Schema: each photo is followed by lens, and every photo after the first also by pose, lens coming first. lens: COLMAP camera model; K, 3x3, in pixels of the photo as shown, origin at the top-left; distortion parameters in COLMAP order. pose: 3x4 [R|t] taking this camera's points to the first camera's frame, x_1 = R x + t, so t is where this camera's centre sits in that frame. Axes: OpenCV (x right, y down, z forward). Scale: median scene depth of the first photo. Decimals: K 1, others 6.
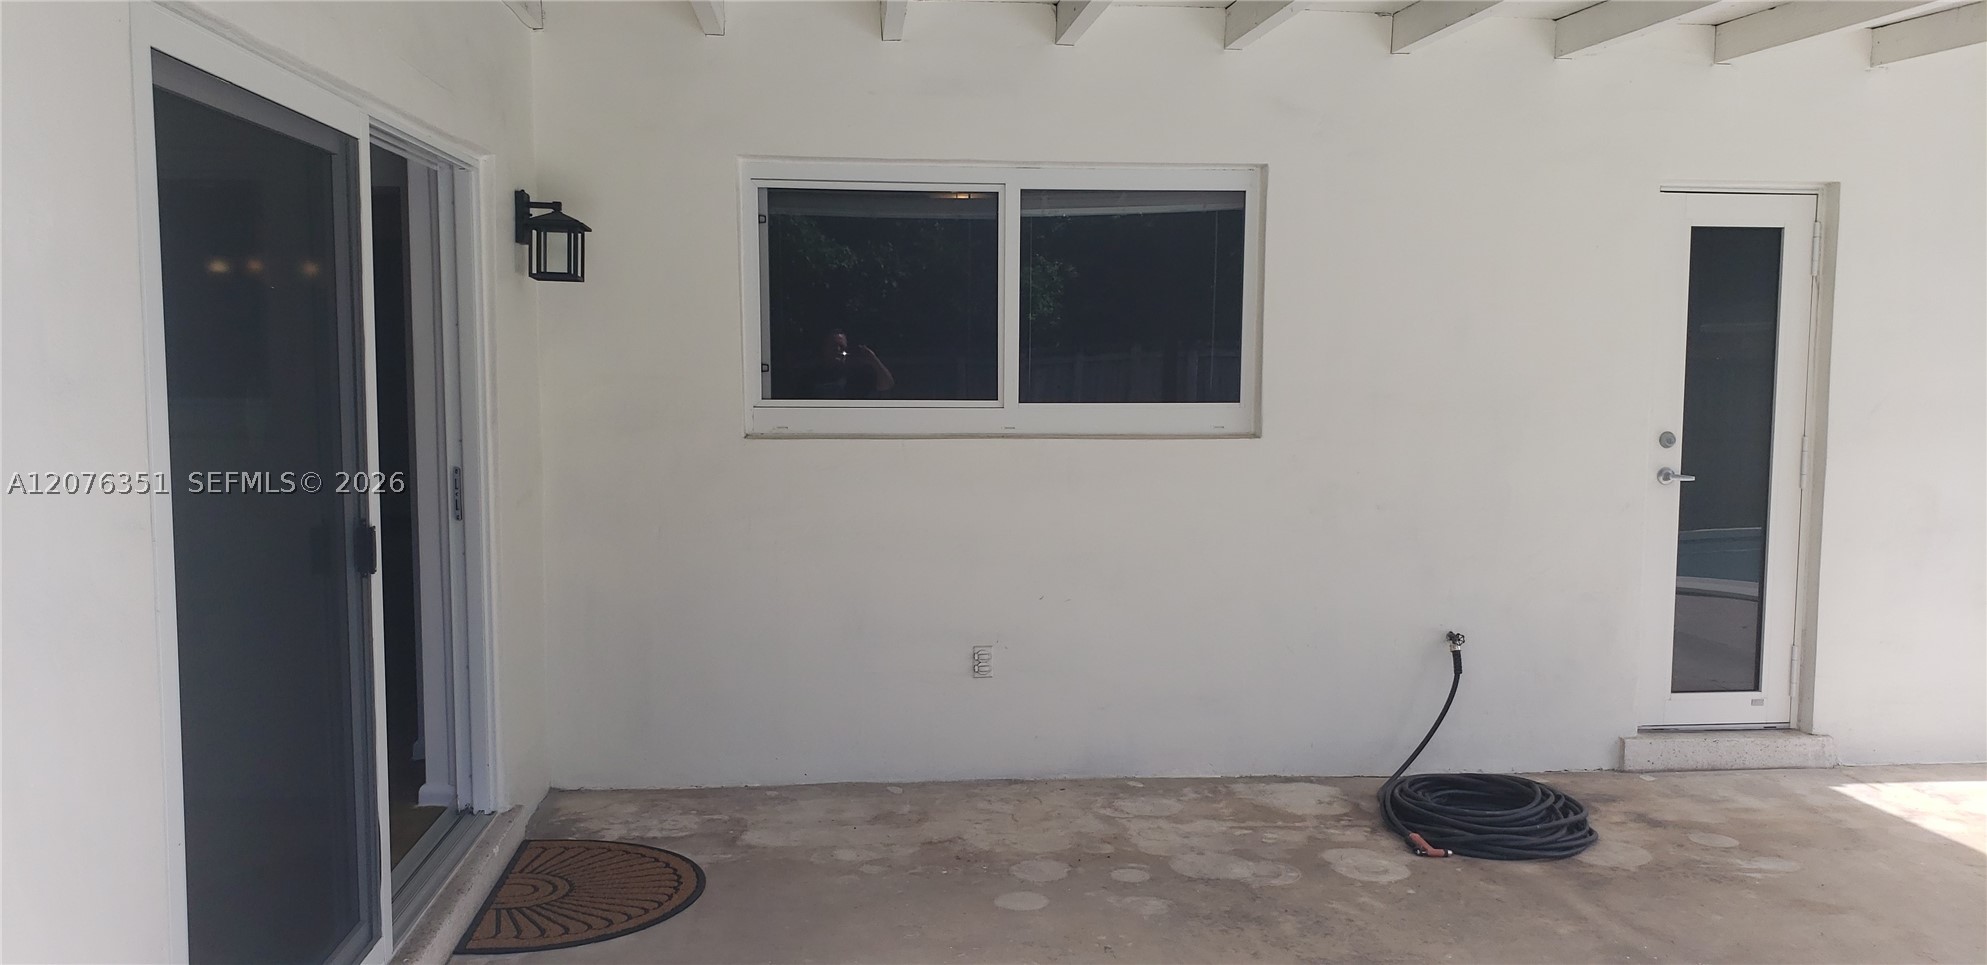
lens RADIAL K [[1522.1, 0, 996.1], [0, 1522.1, 499.6], [0, 0, 1]] dist [0.043096, -0.031283]
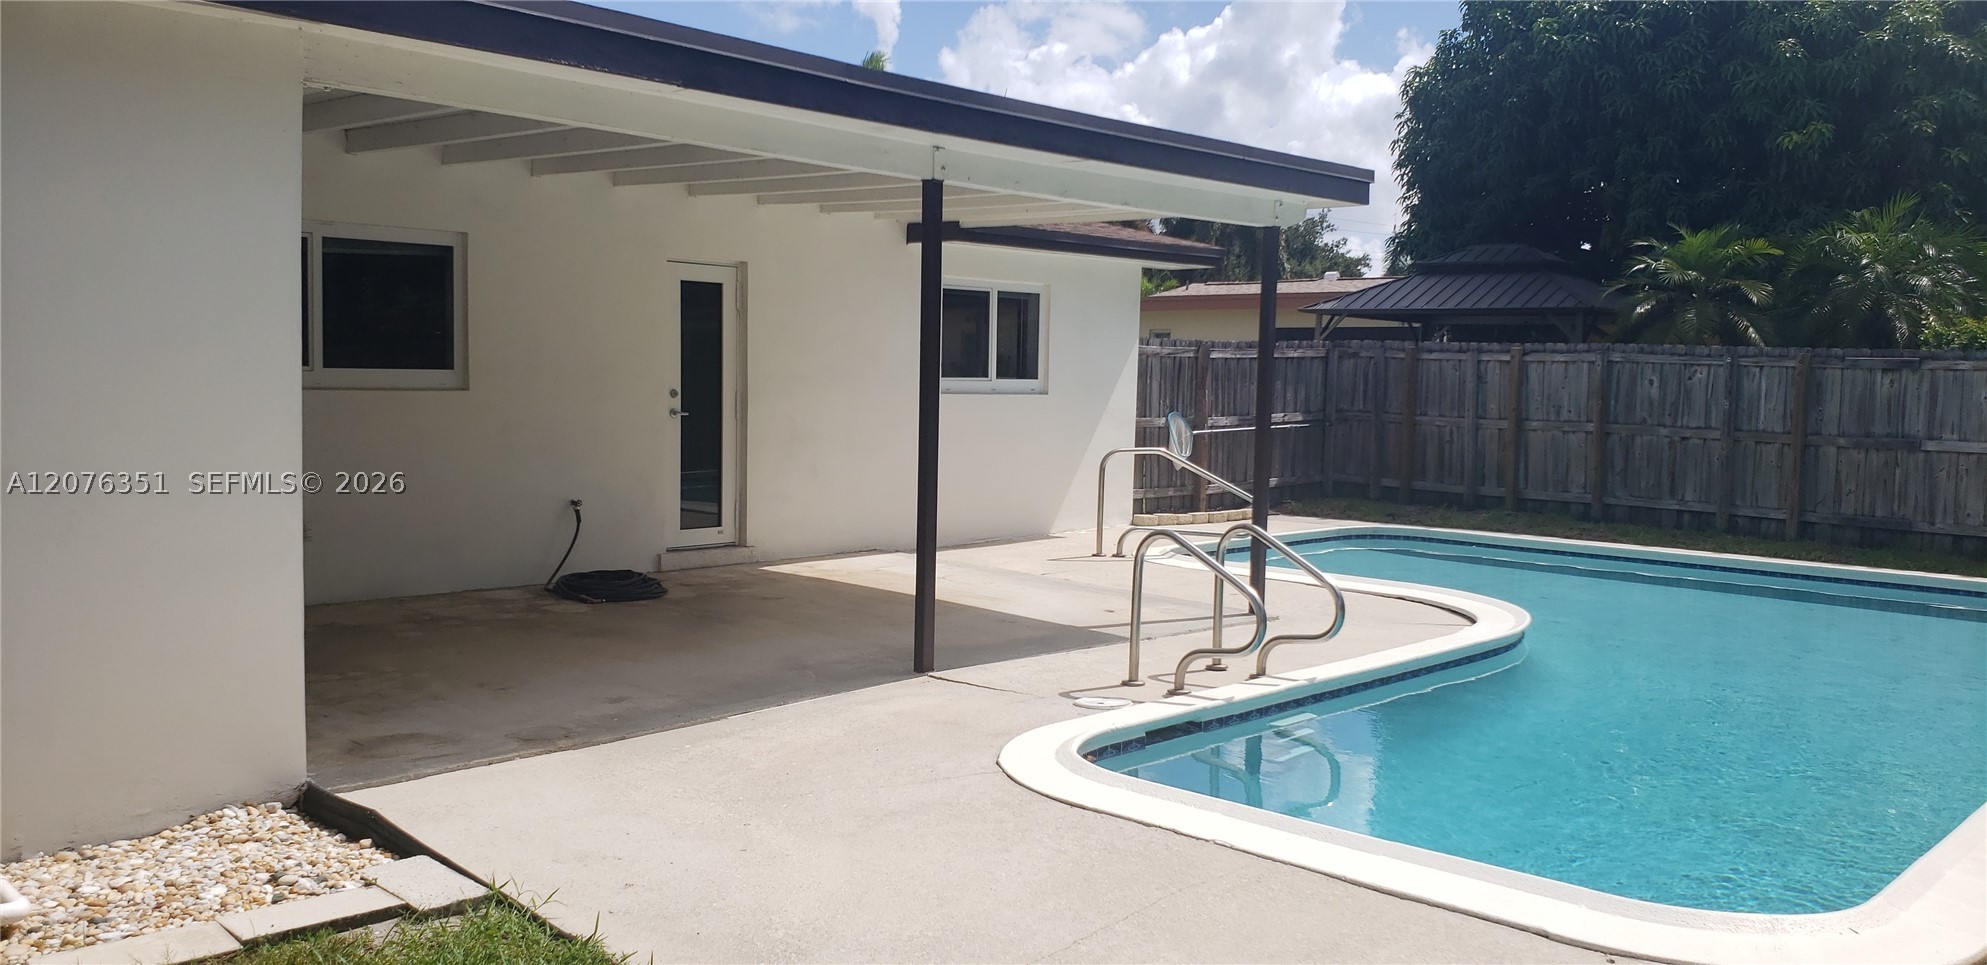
lens RADIAL K [[1522.1, 0, 990.4], [0, 1522.1, 481.0], [0, 0, 1]] dist [0.043096, -0.031283]
pose [[0.761063, -0.035705, 0.647694, -0.488310], [0.041921, 0.999104, 0.005819, 0.074929], [-0.647322, 0.022724, 0.761878, -0.679555]]
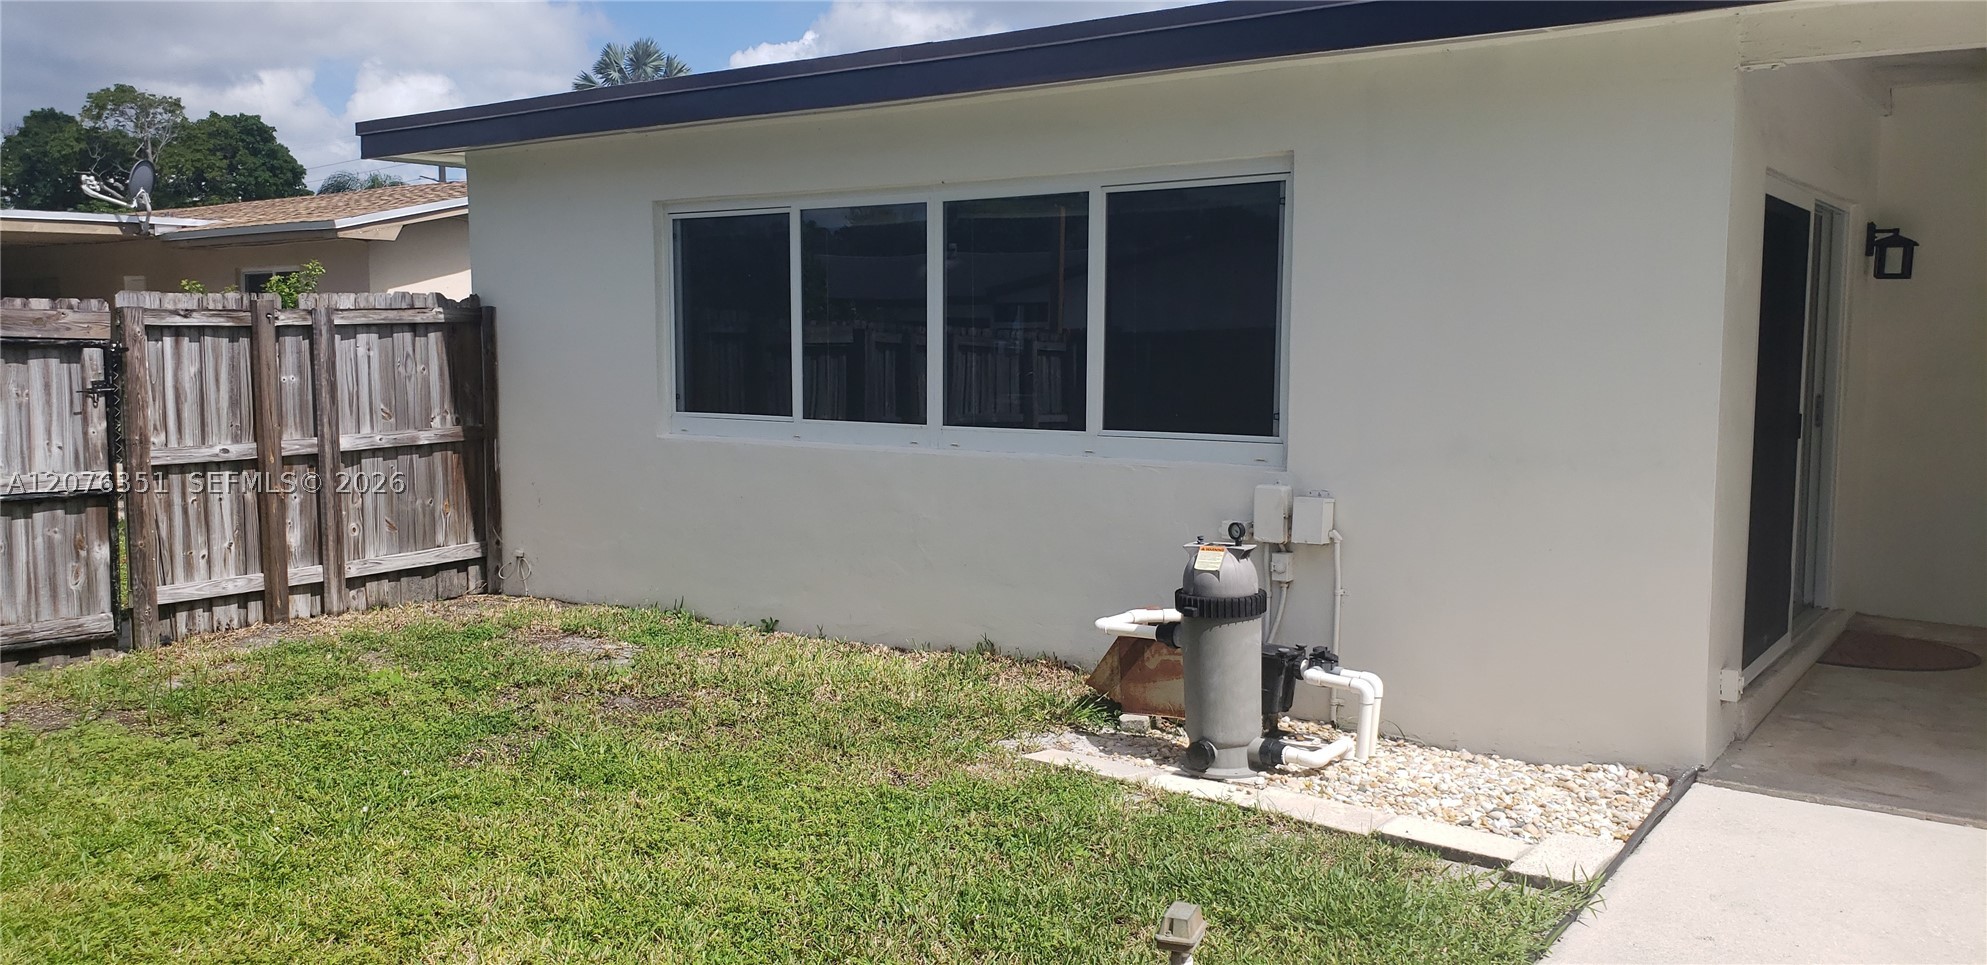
lens RADIAL K [[1522.1, 0, 987.2], [0, 1522.1, 491.9], [0, 0, 1]] dist [0.043096, -0.031283]
pose [[0.742243, 0.058527, -0.667570, 0.077811], [-0.059570, 0.997998, 0.021264, 0.083951], [0.667478, 0.023984, 0.744243, -0.686757]]
